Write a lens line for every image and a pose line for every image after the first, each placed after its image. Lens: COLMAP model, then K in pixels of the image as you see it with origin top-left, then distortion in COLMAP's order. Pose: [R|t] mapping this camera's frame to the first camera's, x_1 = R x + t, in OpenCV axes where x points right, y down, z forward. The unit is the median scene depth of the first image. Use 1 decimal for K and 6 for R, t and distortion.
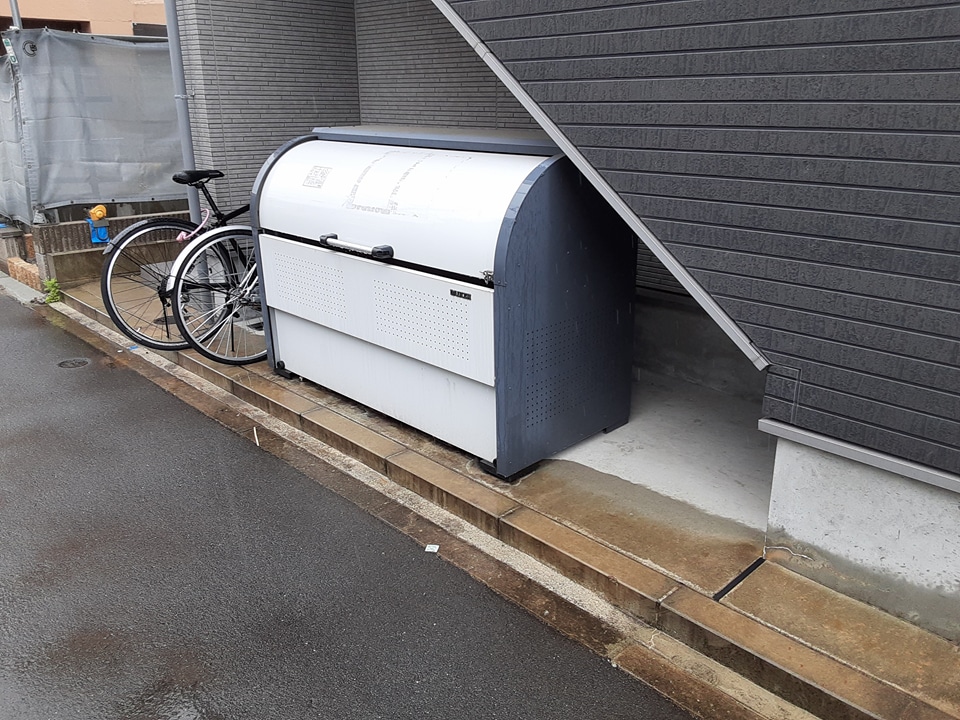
lens RADIAL K [[771.9, 0, 476.9], [0, 771.9, 352.9], [0, 0, 1]] dist [0.127335, -0.175661]
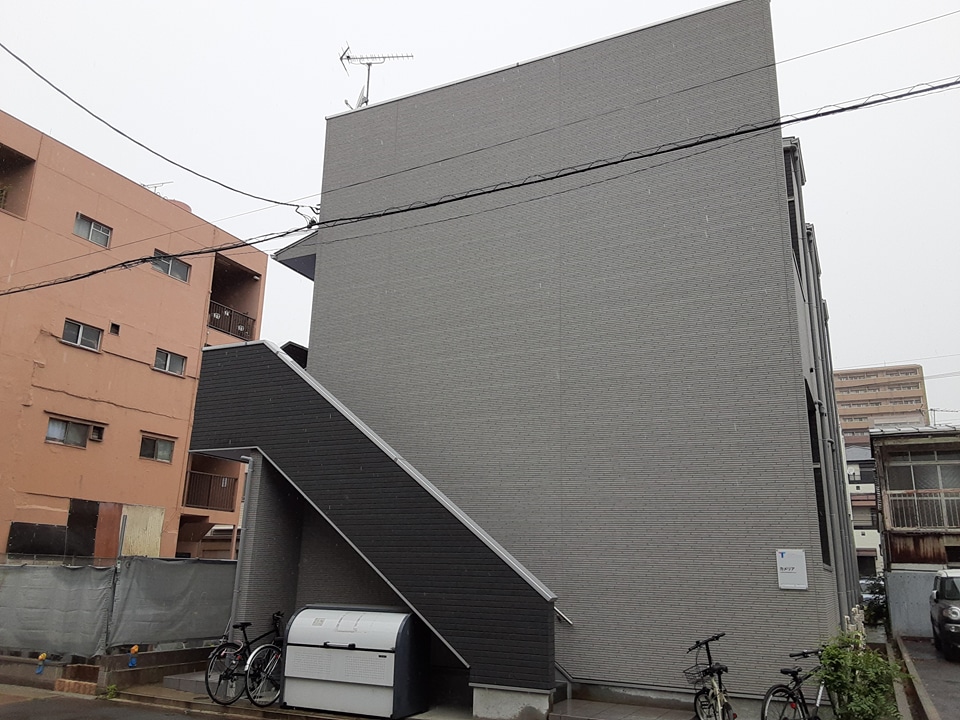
lens RADIAL K [[771.9, 0, 476.9], [0, 771.9, 352.9], [0, 0, 1]] dist [0.127335, -0.175661]
pose [[0.941135, 0.113485, 0.318411, -0.778445], [0.080250, 0.840019, -0.536589, 0.605008], [-0.328366, 0.530556, 0.781464, -2.215290]]
